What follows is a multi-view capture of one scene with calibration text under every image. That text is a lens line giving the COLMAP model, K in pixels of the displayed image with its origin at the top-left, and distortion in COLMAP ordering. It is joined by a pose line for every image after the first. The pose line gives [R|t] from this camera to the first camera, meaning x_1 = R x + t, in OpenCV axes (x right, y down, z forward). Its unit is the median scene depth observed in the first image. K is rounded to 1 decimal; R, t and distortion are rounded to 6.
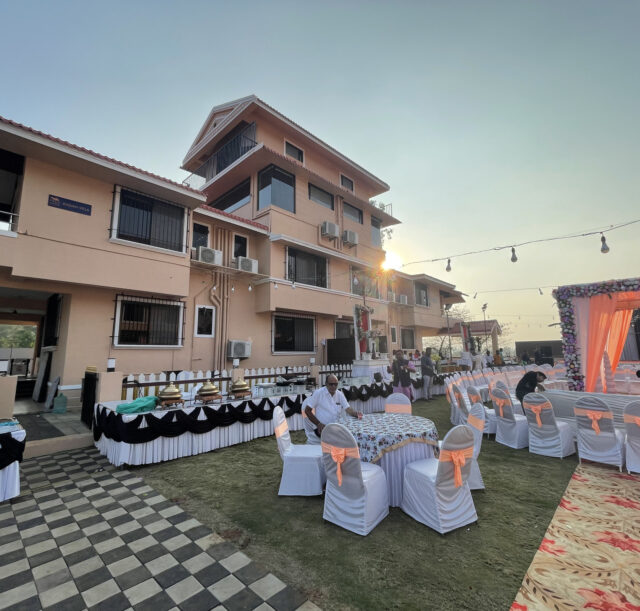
lens RADIAL K [[329.6, 0, 322.7], [0, 329.6, 304.6], [0, 0, 1]] dist [0.004293, 0.001778]
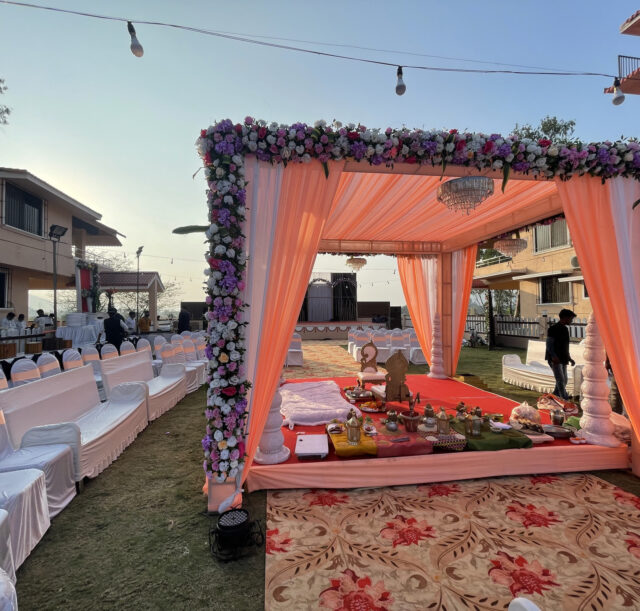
lens RADIAL K [[329.6, 0, 323.2], [0, 329.6, 303.3], [0, 0, 1]] dist [0.004293, 0.001778]
pose [[0.631038, 0.034692, 0.774976, 0.543875], [-0.114231, 0.992265, 0.048596, 0.102022], [-0.767296, -0.119192, 0.630119, 0.702204]]
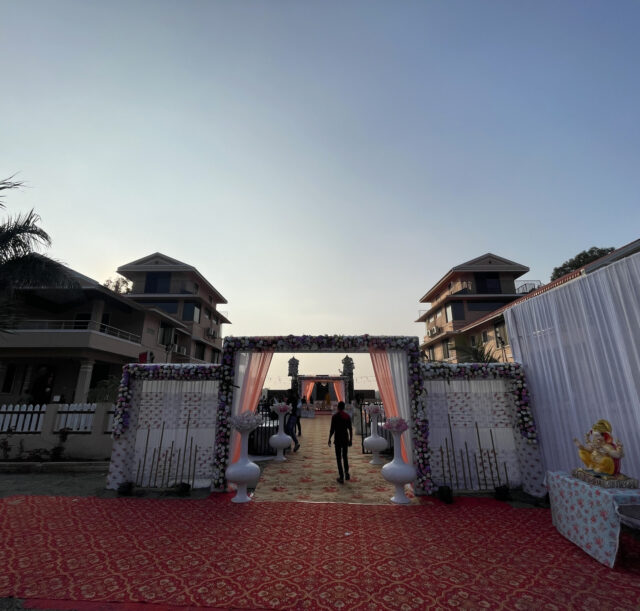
lens RADIAL K [[329.6, 0, 315.2], [0, 329.6, 305.8], [0, 0, 1]] dist [0.004293, 0.001778]
pose [[0.738863, 0.188088, 0.647073, -1.023303], [-0.100908, 0.980311, -0.169730, -0.134016], [-0.666257, 0.060112, 0.743295, -1.111175]]
